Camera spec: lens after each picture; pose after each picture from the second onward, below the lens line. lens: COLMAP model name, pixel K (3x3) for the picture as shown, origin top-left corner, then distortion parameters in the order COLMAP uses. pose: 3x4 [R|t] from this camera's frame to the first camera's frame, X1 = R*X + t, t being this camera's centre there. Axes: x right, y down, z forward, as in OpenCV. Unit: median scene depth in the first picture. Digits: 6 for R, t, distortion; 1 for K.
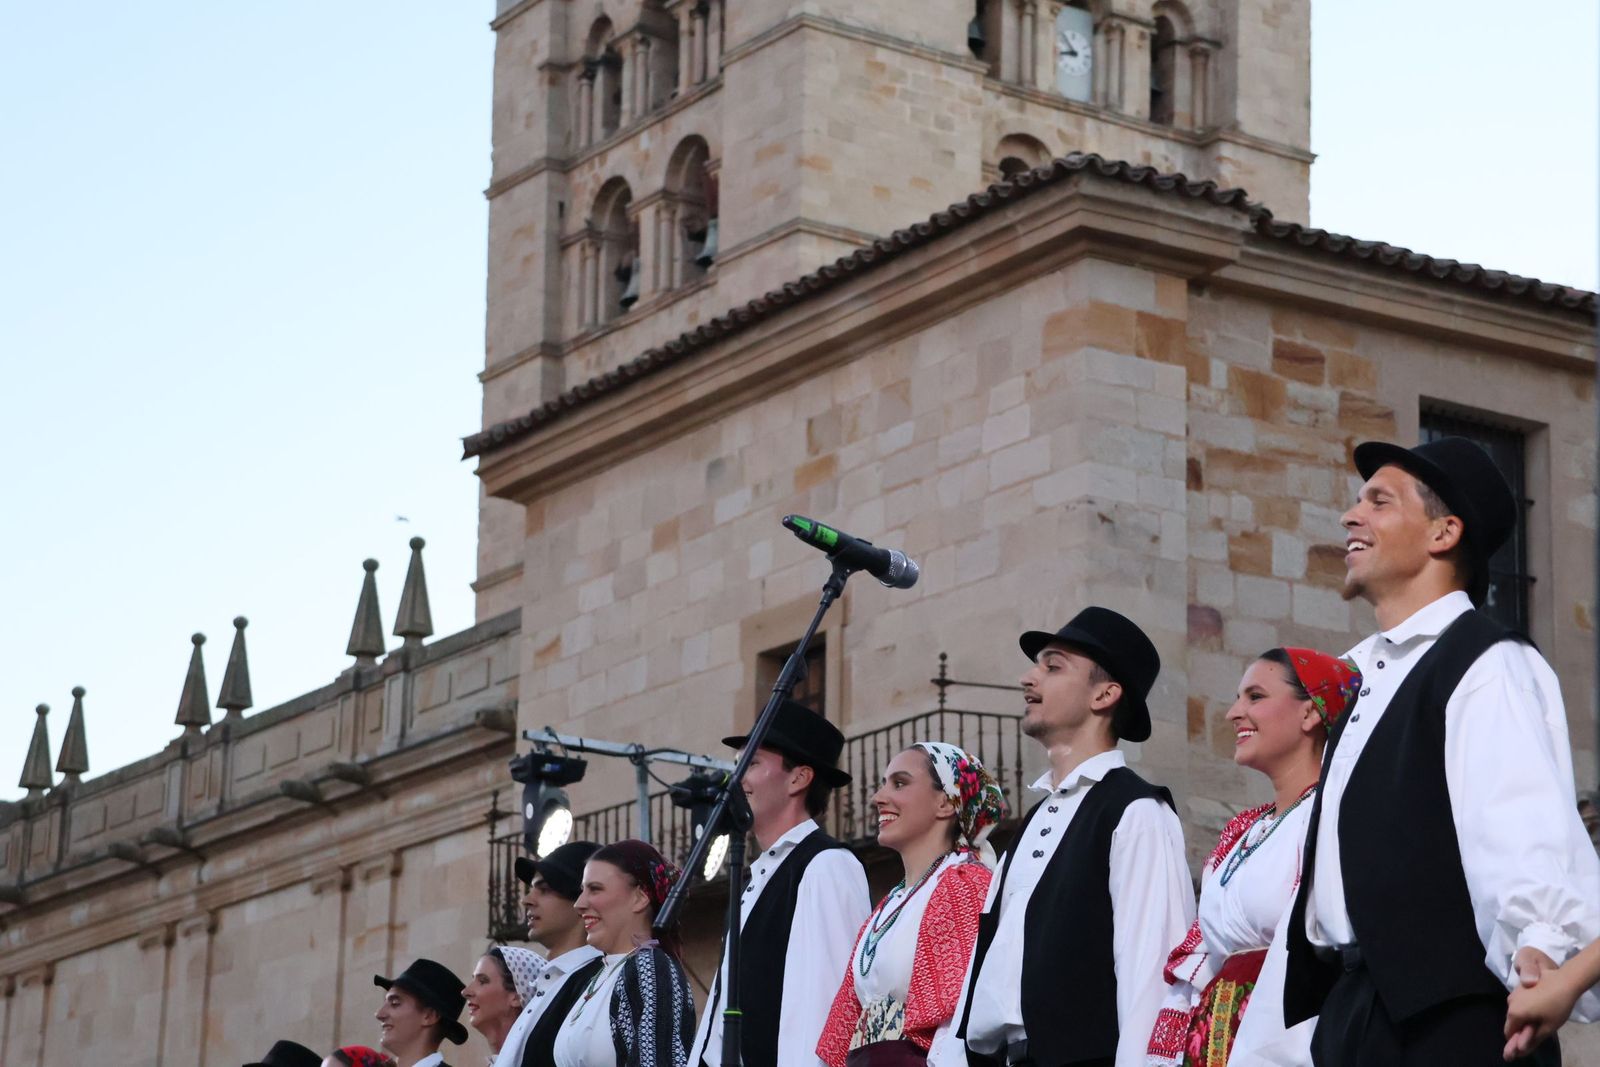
lens RADIAL K [[4060.8, 0, 800.0], [0, 4060.8, 529.1], [0, 0, 1]] dist [0.438790, 0.091717]
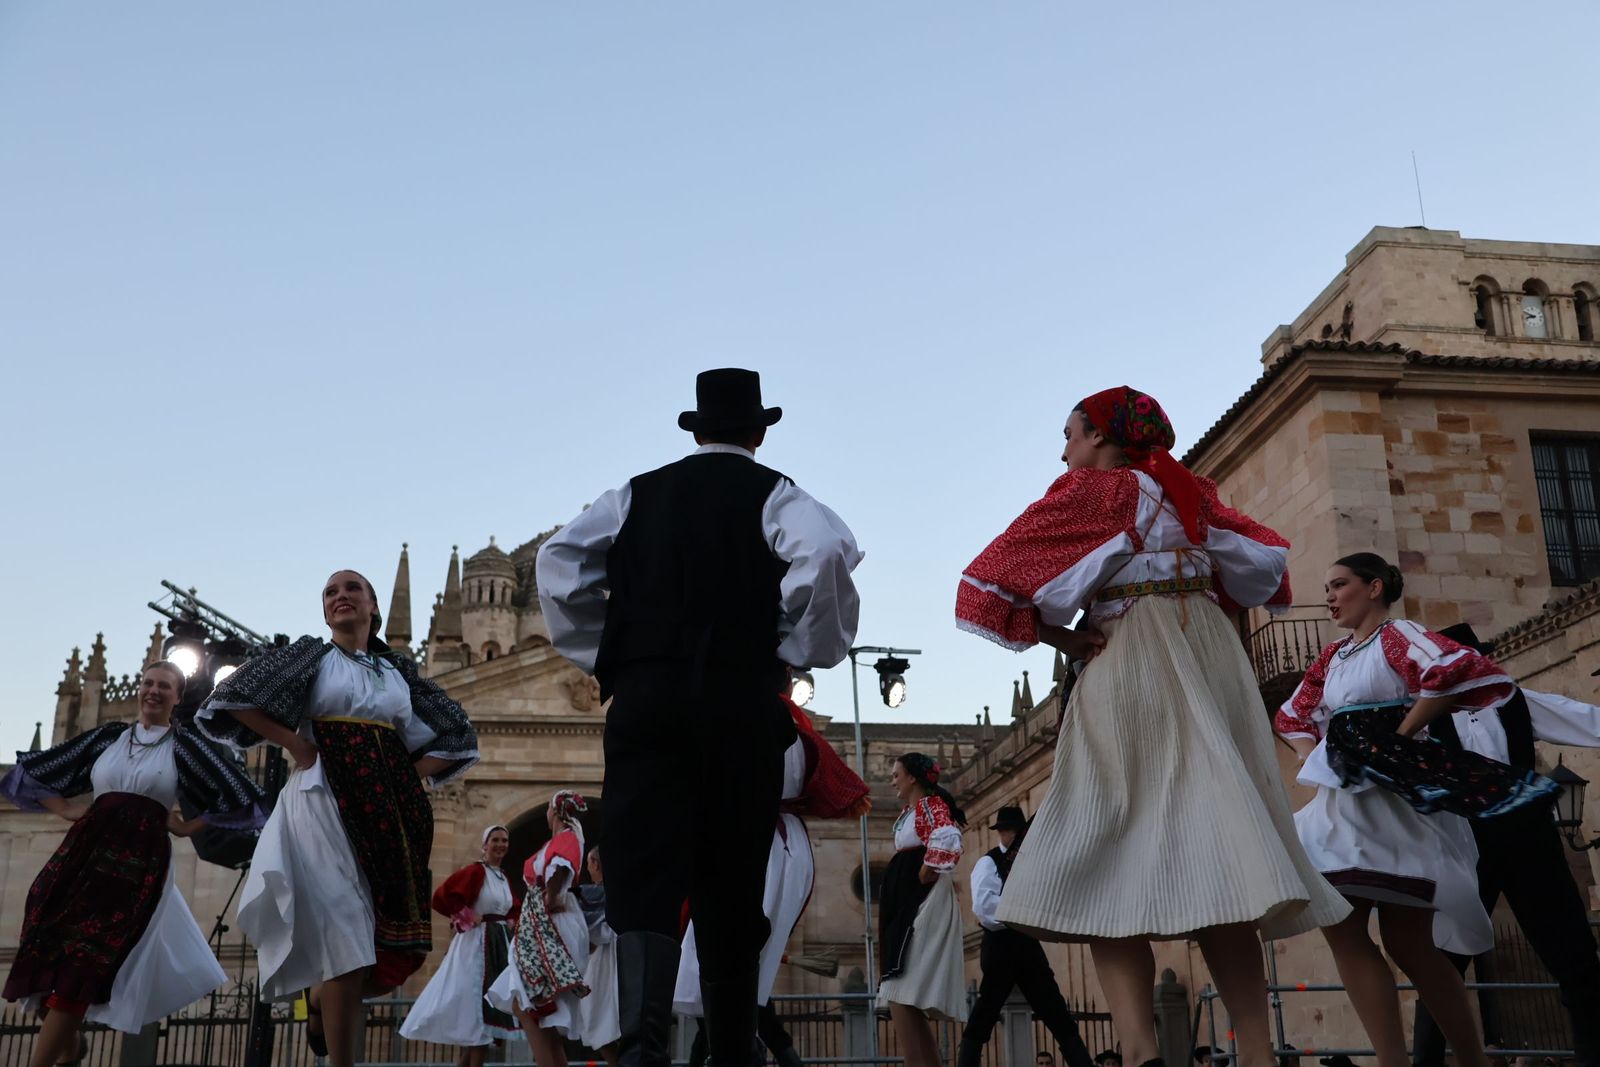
lens RADIAL K [[1712.6, 0, 803.9], [0, 1712.6, 532.5], [0, 0, 1]] dist [-0.055573, 0.269989]
pose [[0.903978, -0.161937, -0.395727, 0.156922], [0.140802, 0.986628, -0.082101, 0.035190], [0.403730, 0.018498, 0.914691, 0.116534]]
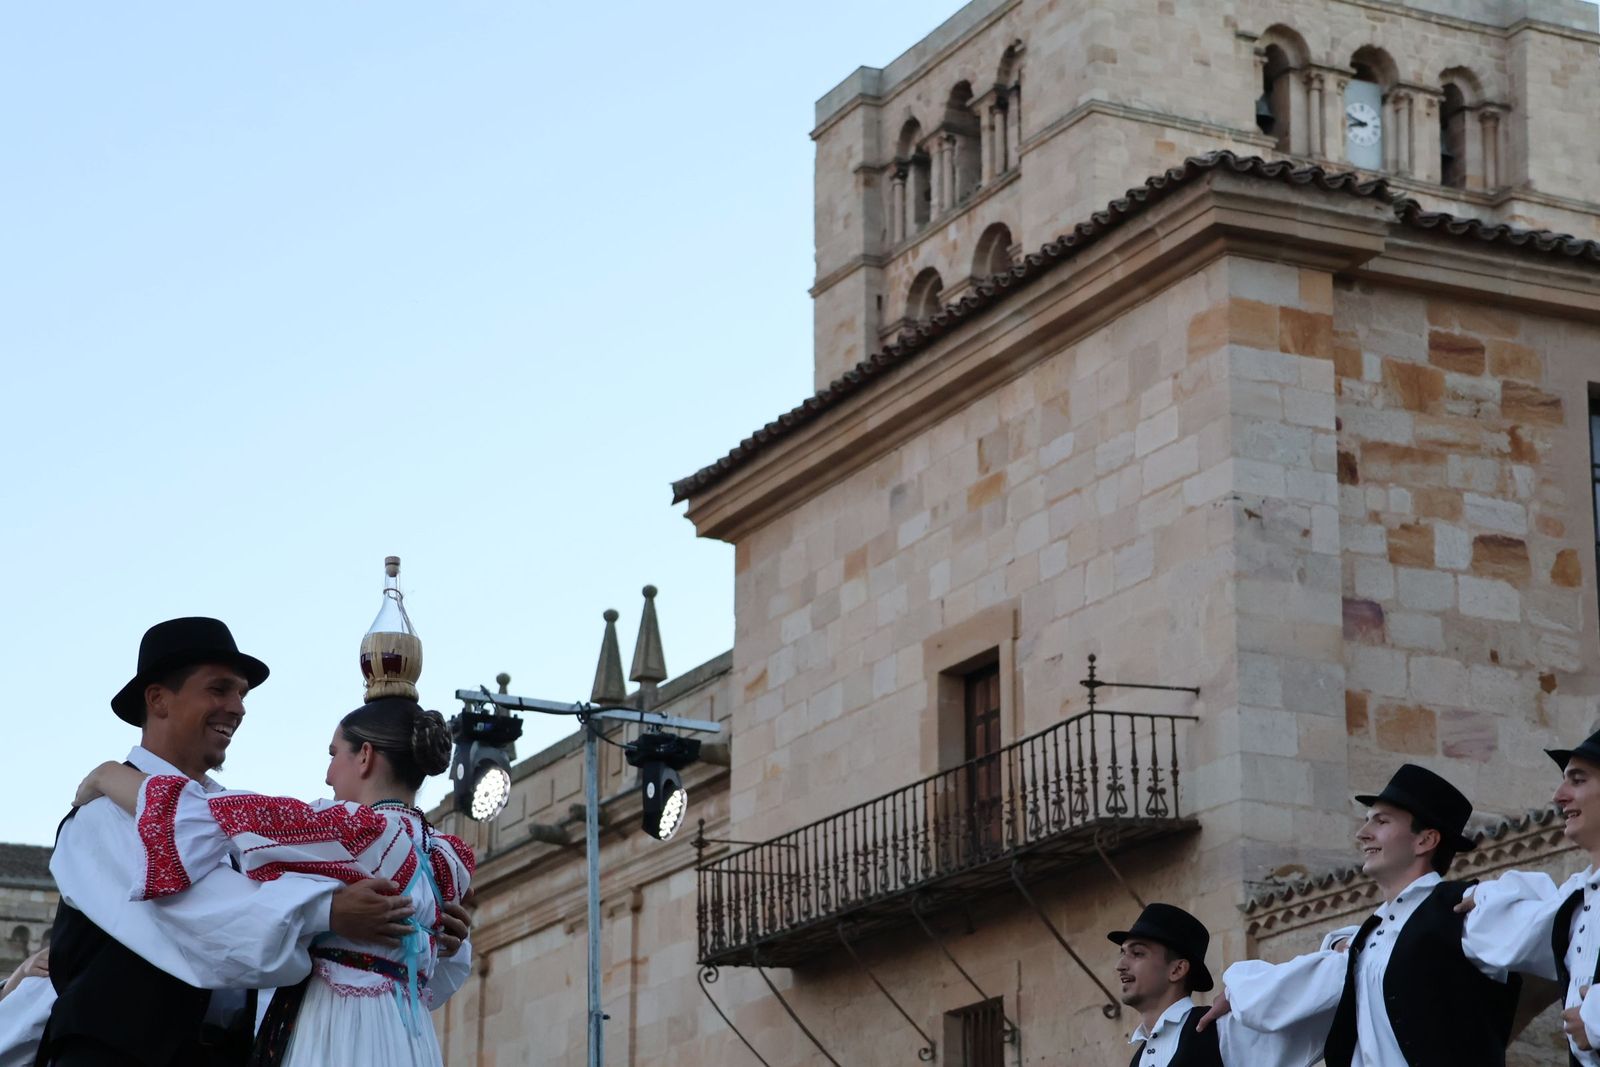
lens RADIAL K [[3779.4, 0, 803.3], [0, 3779.4, 528.6], [0, 0, 1]] dist [0.376733, 0.590667]
pose [[0.993616, -0.045010, -0.103450, 0.058594], [0.042242, 0.998693, -0.028790, 0.021882], [0.104611, 0.024236, 0.994218, 0.060862]]
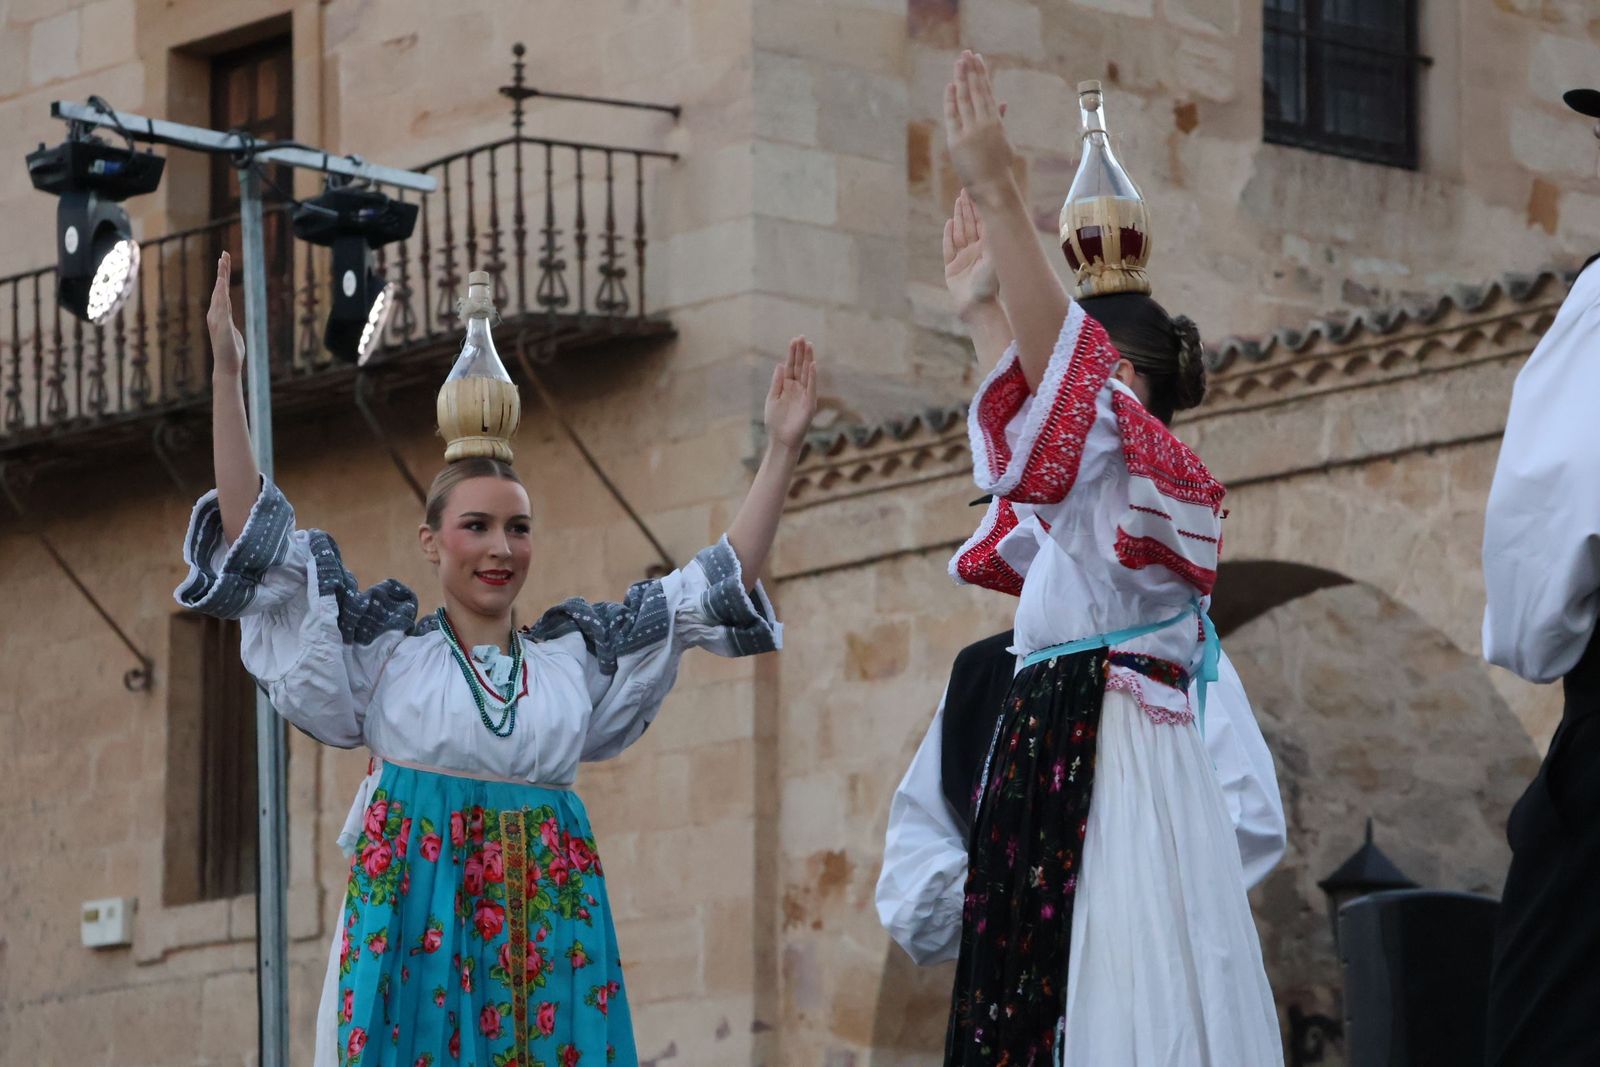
lens RADIAL K [[6380.9, 0, 802.5], [0, 6380.9, 532.2], [0, 0, 1]] dist [0.914965, -1.923726]
pose [[0.991645, -0.001587, 0.128987, -0.043757], [-0.010473, 0.995632, 0.092770, 0.012732], [-0.128571, -0.093346, 0.987297, 0.037165]]
